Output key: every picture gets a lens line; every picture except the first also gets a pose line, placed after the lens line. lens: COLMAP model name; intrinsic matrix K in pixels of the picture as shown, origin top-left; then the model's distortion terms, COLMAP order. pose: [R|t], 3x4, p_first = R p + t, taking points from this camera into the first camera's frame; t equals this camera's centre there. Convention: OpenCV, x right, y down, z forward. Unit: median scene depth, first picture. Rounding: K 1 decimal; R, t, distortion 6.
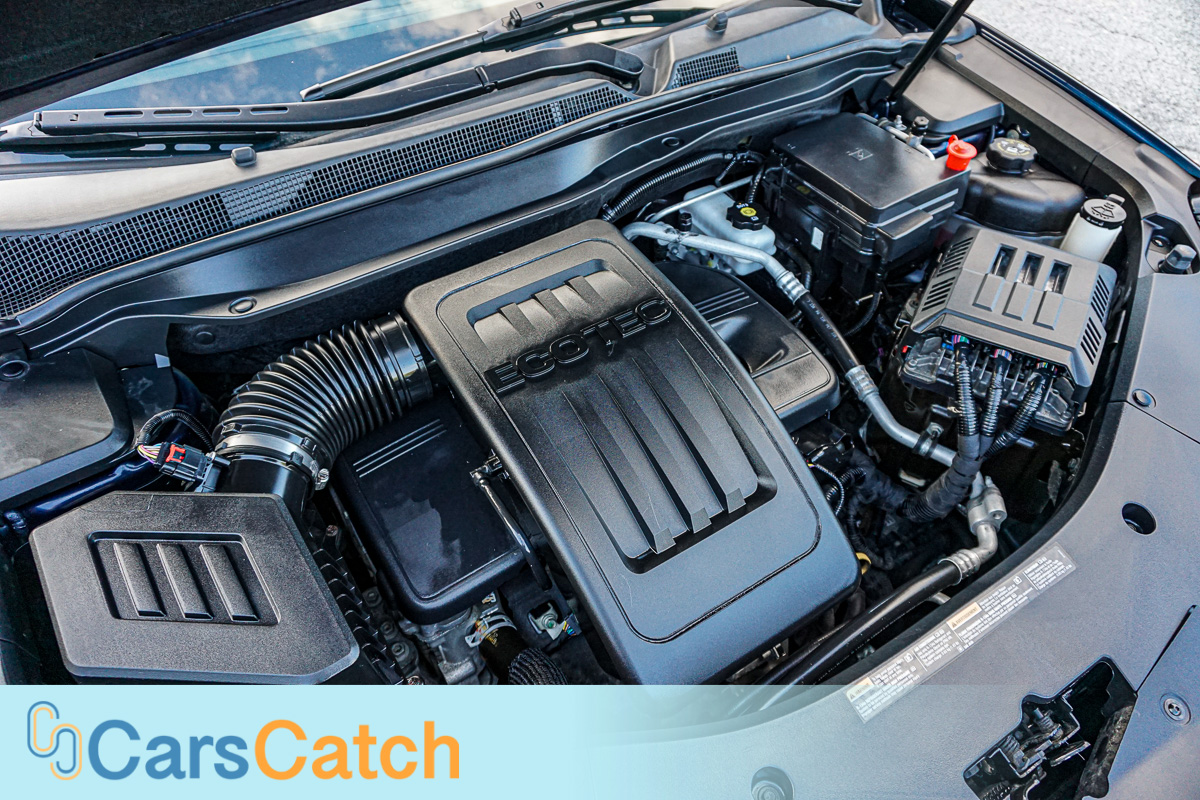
lens RADIAL K [[810.9, 0, 604.8], [0, 810.9, 397.8], [0, 0, 1]] dist [-0.041852, 0.030569]
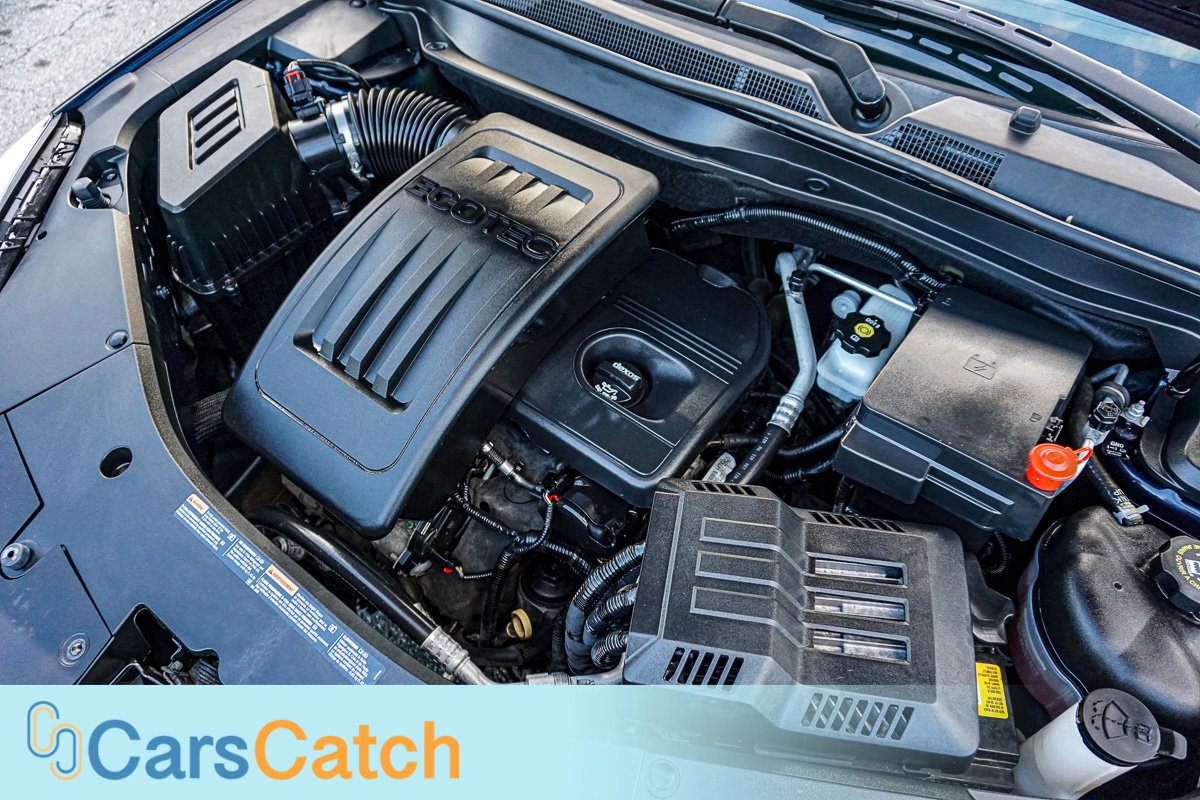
lens RADIAL K [[810.9, 0, 596.0], [0, 810.9, 402.0], [0, 0, 1]] dist [-0.041852, 0.030569]
pose [[0.337157, 0.723531, -0.602352, 0.714336], [-0.679336, 0.629933, 0.376412, -0.354582], [0.651788, 0.282290, 0.703907, 0.344315]]
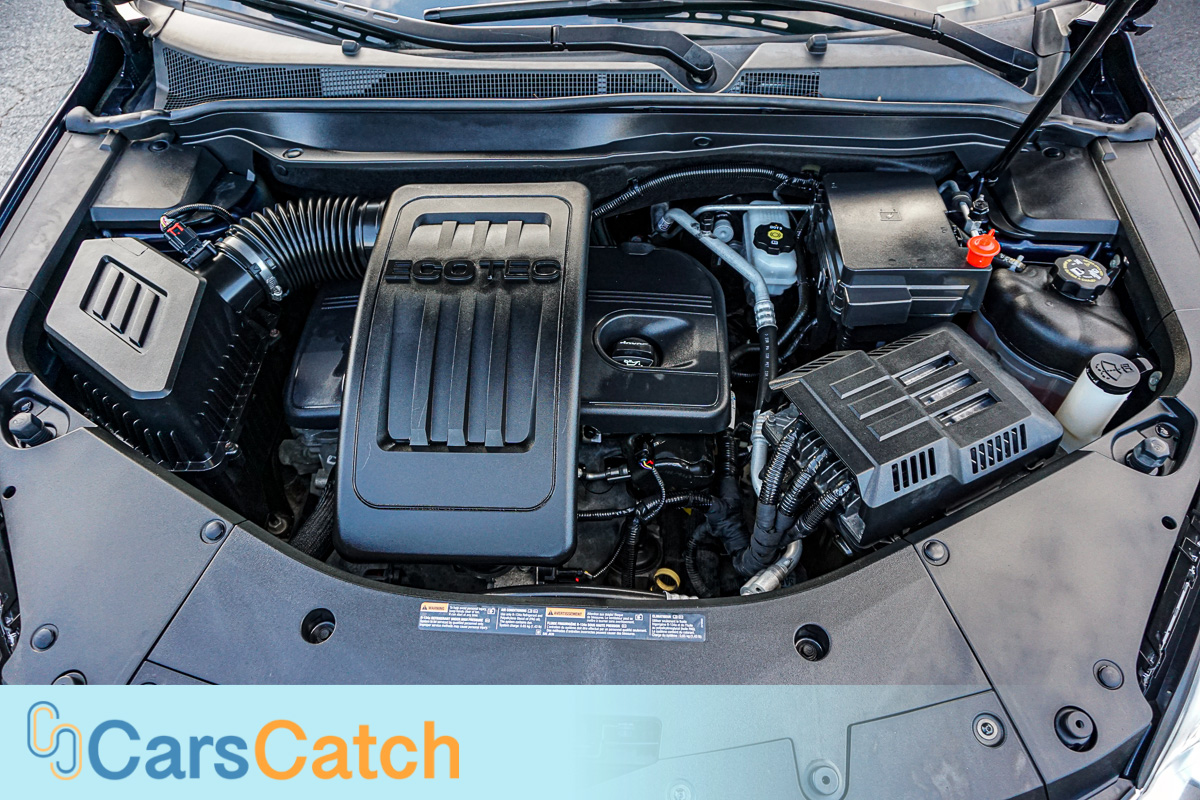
lens RADIAL K [[810.9, 0, 602.4], [0, 810.9, 400.7], [0, 0, 1]] dist [-0.041852, 0.030569]
pose [[0.820832, 0.419974, -0.387112, 0.553580], [-0.400845, 0.906385, 0.133376, -0.106766], [0.406887, 0.045693, 0.912335, 0.010891]]
